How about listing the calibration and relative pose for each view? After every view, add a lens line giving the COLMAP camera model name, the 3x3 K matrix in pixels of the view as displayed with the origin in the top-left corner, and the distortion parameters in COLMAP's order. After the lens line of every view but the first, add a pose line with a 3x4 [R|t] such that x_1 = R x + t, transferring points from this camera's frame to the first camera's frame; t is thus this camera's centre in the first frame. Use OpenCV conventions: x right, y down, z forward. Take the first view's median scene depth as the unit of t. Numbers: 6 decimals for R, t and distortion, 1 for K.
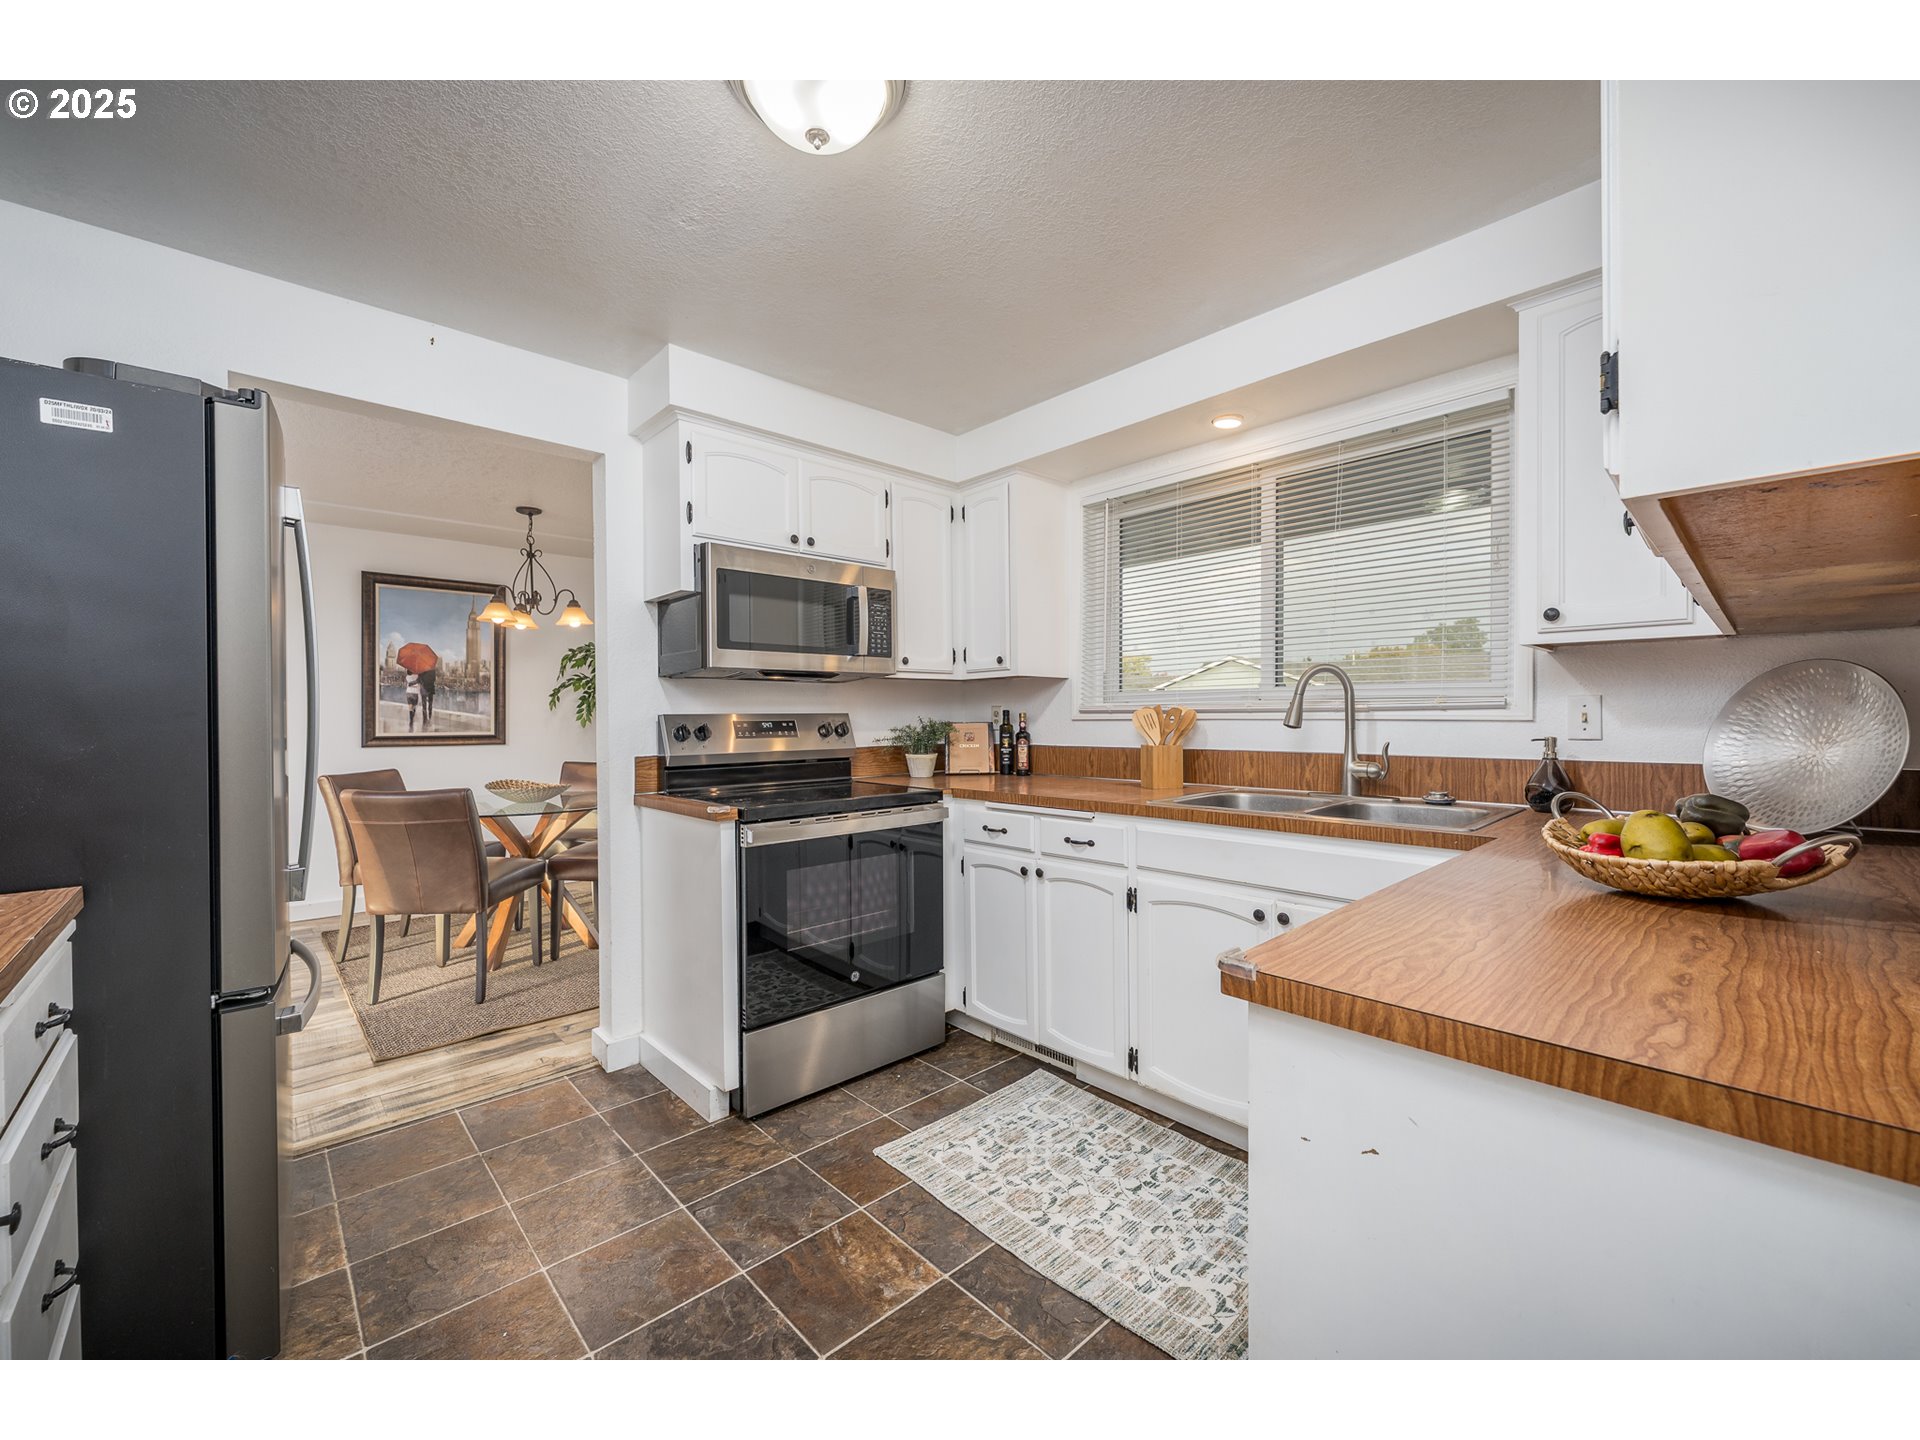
lens RADIAL K [[776.7, 0, 967.4], [0, 776.7, 718.4], [0, 0, 1]] dist [0.000679, -0.000279]
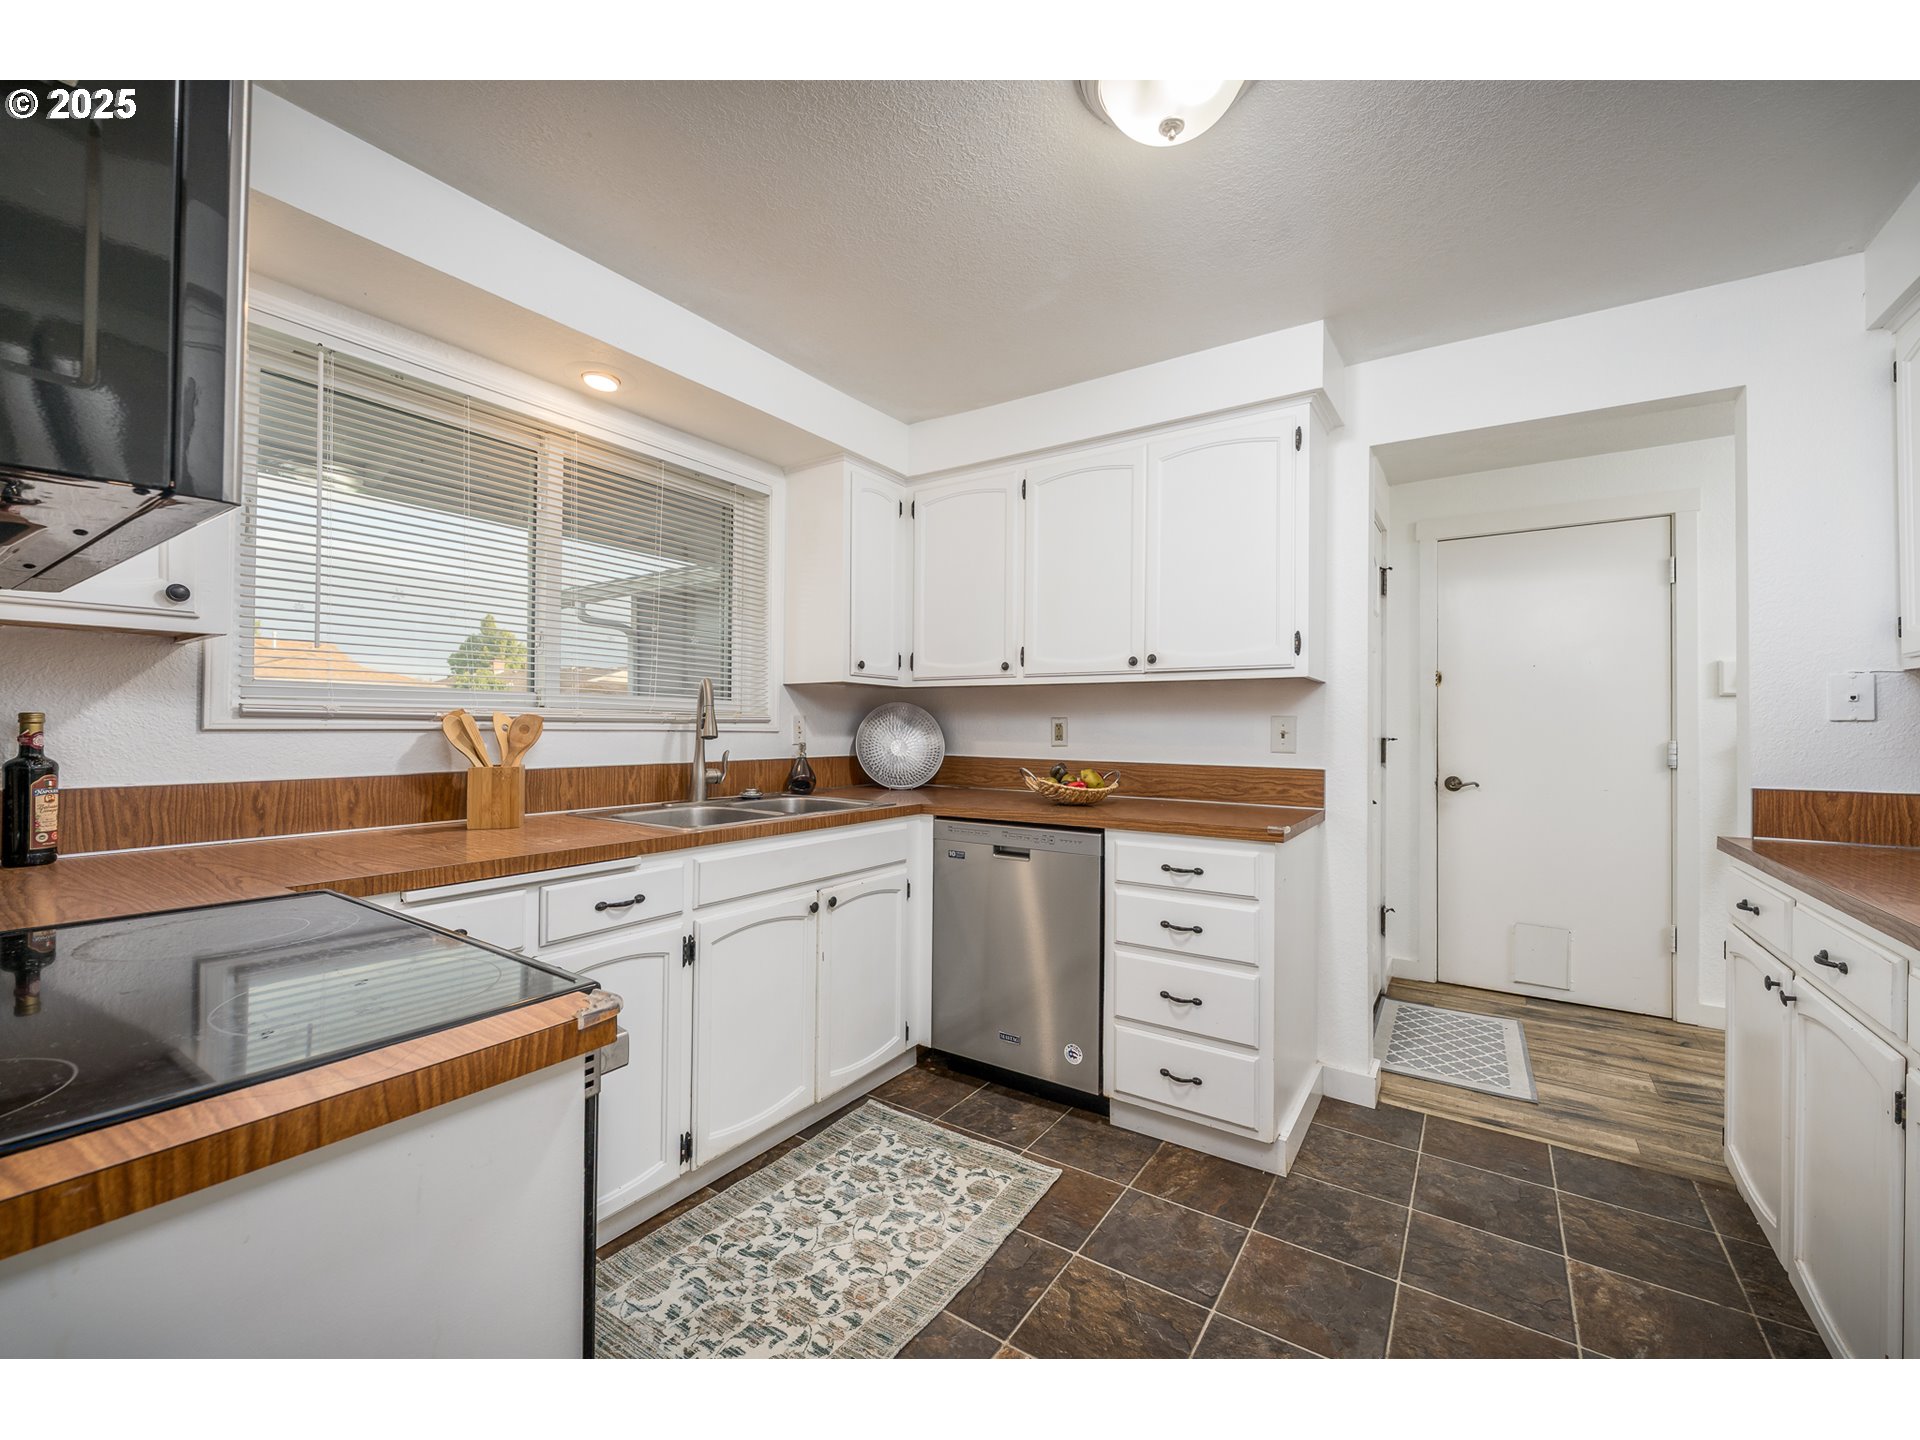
lens RADIAL K [[776.7, 0, 967.3], [0, 776.7, 723.1], [0, 0, 1]] dist [0.000679, -0.000279]
pose [[-0.225555, 0.010968, 0.974169, -0.663720], [-0.001704, 0.999931, -0.011653, 0.002767], [-0.974229, -0.004288, -0.225520, 0.912556]]
